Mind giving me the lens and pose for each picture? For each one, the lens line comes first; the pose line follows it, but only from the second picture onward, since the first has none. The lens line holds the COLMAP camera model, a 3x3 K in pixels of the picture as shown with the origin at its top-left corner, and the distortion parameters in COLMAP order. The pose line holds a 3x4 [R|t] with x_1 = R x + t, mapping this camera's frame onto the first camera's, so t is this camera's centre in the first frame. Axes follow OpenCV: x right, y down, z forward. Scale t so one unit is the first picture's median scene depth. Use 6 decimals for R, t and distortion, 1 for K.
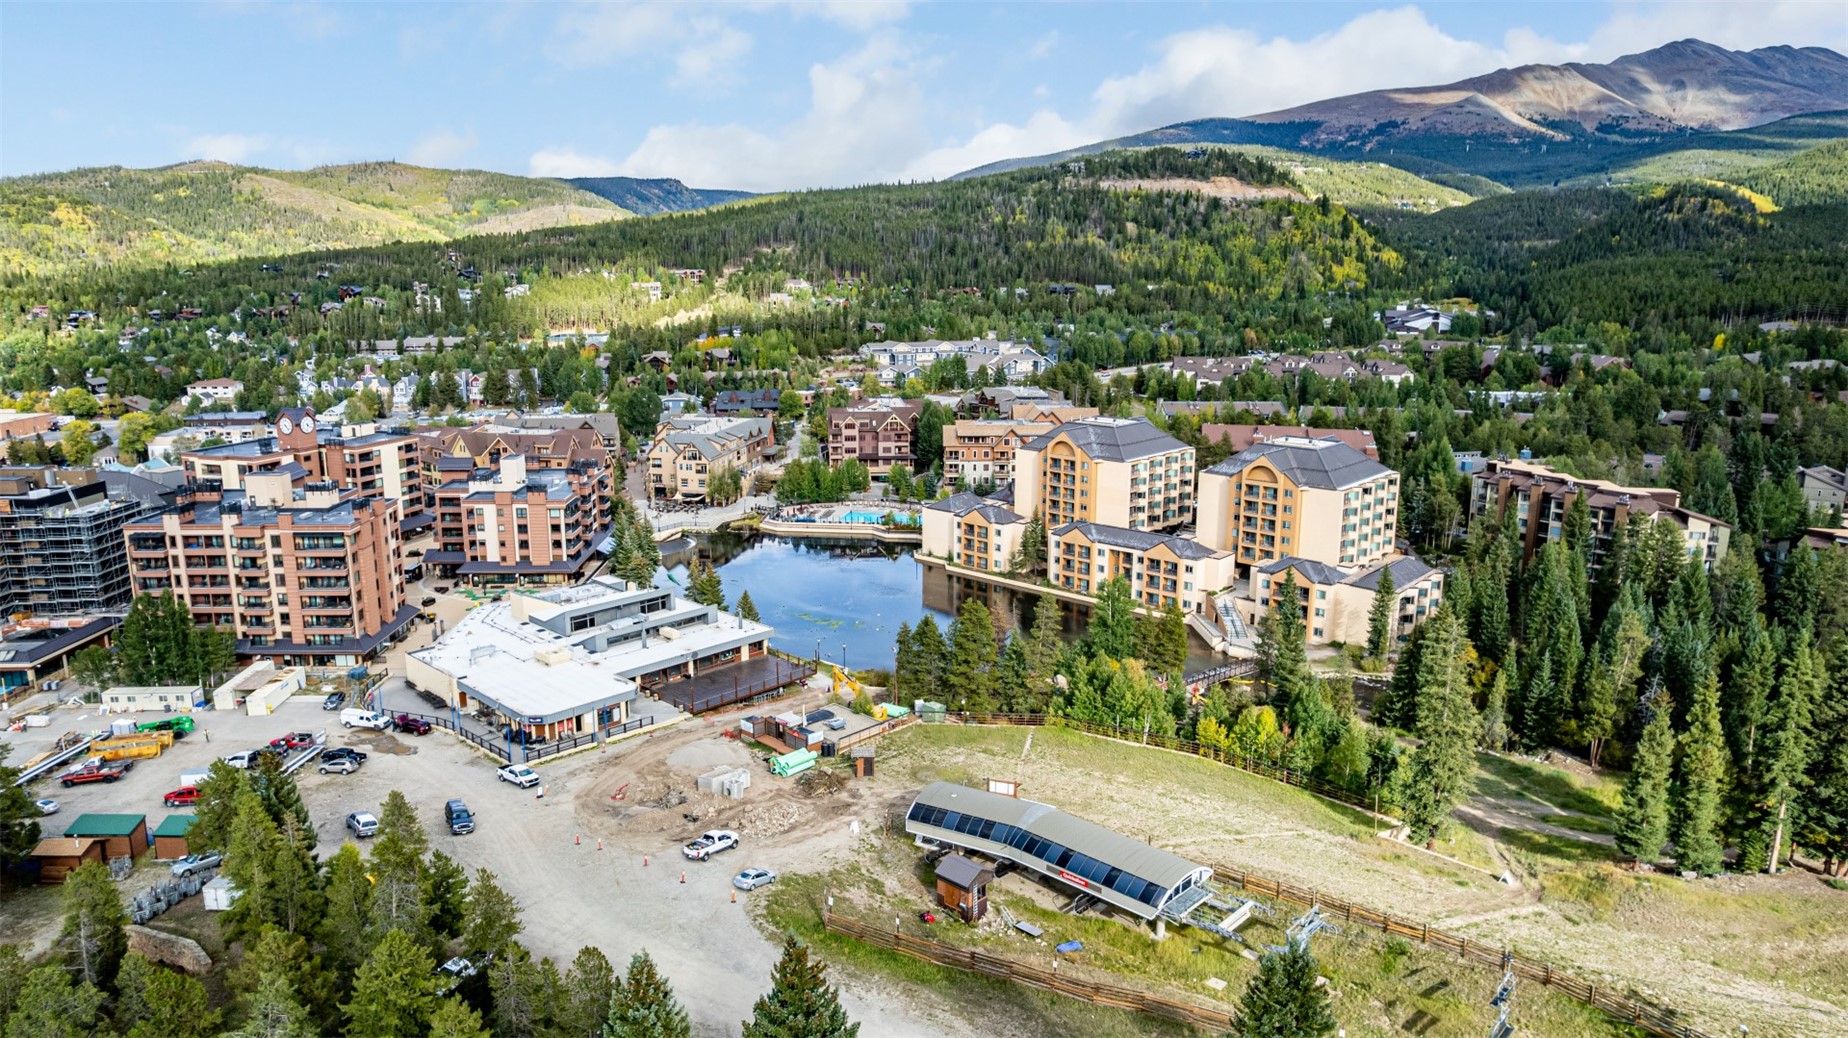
lens RADIAL K [[1180.4, 0, 924.0], [0, 1180.4, 519.0], [0, 0, 1]] dist [-0.070306, 0.054361]
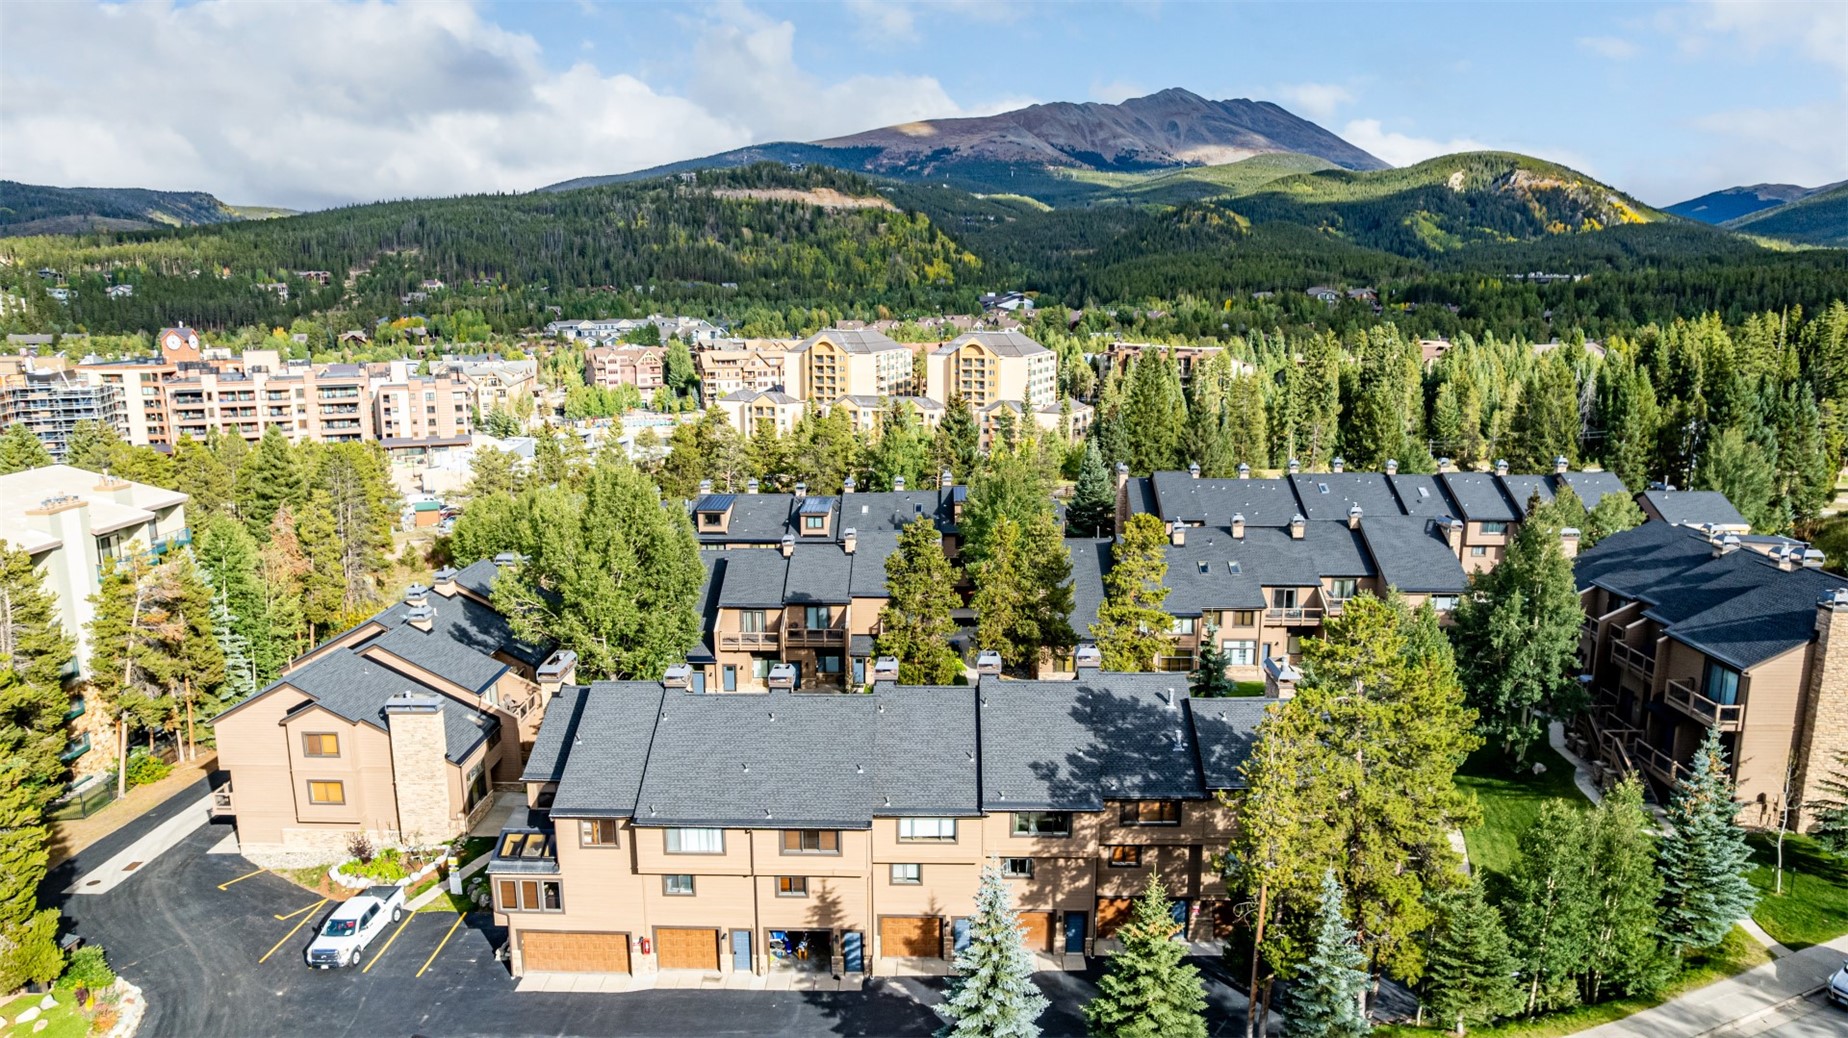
lens RADIAL K [[1180.4, 0, 924.0], [0, 1180.4, 519.0], [0, 0, 1]] dist [-0.070306, 0.054361]
pose [[0.938076, -0.070977, 0.339082, -0.064821], [0.077378, 0.996987, -0.005377, 0.040067], [-0.337679, 0.031282, 0.940741, -0.081316]]
